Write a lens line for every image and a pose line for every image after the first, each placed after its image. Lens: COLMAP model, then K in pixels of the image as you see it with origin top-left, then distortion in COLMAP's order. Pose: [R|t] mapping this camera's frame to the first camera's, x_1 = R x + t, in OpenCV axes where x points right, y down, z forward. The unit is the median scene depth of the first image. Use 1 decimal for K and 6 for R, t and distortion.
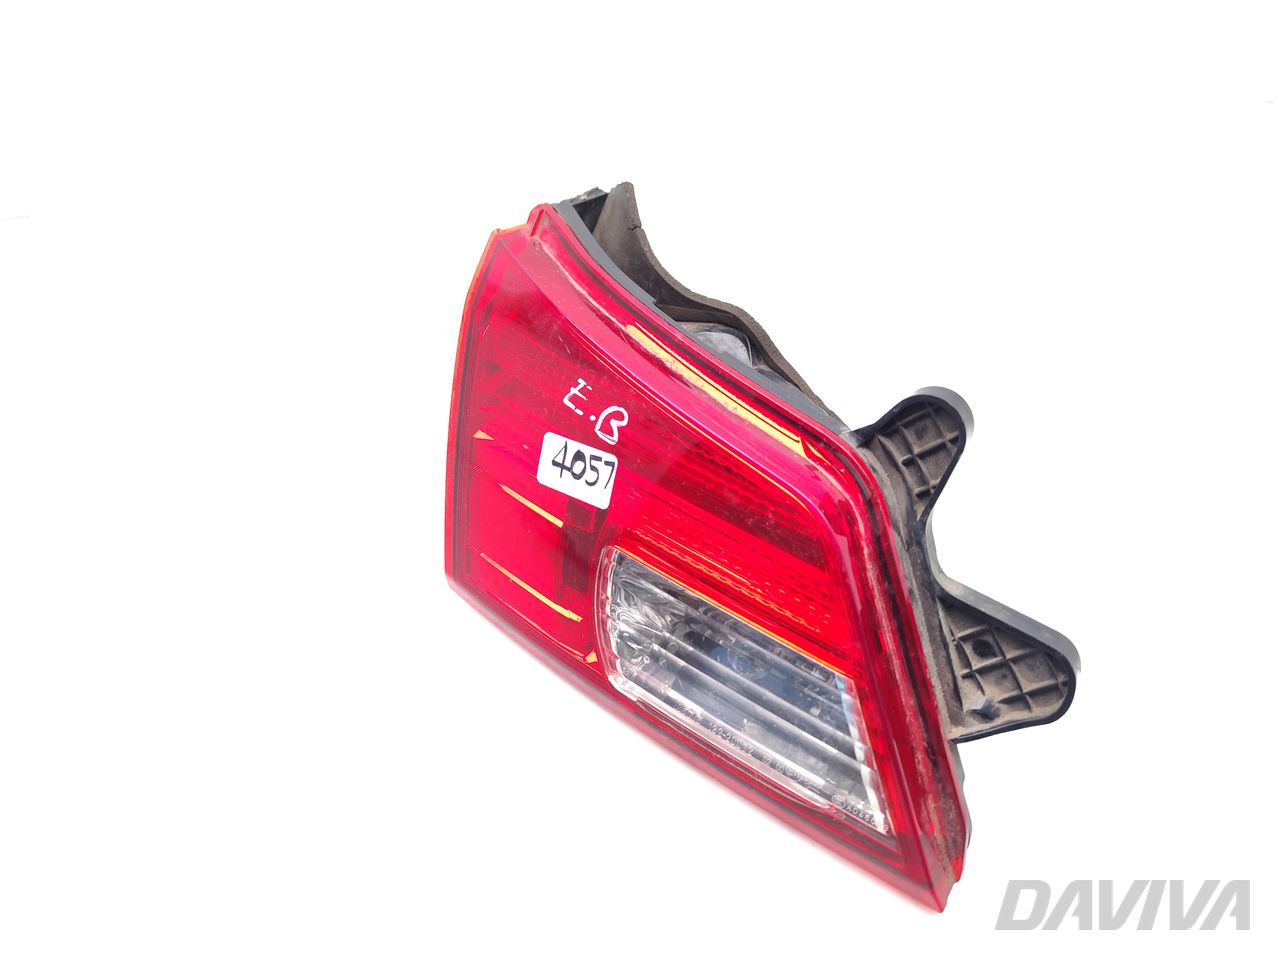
lens RADIAL K [[857.4, 0, 639.5], [0, 857.4, 479.8], [0, 0, 1]] dist [-0.000356, -0.000134]
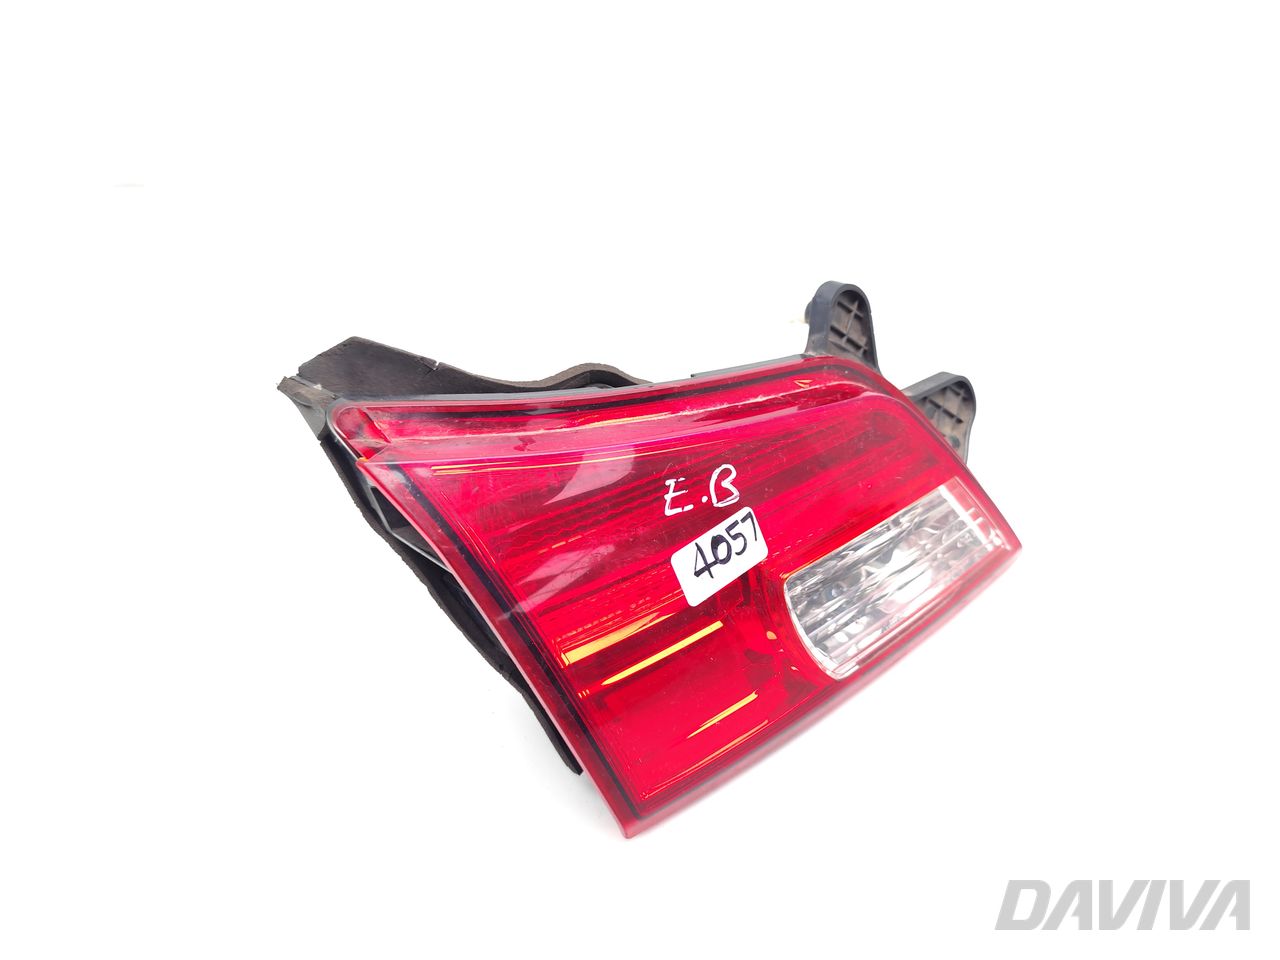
lens RADIAL K [[857.4, 0, 639.6], [0, 857.4, 480.2], [0, 0, 1]] dist [-0.000356, -0.000134]
pose [[0.260087, -0.585546, 0.767783, -0.769336], [0.633120, 0.703779, 0.322264, -0.428042], [-0.729050, 0.402282, 0.553765, 0.528859]]
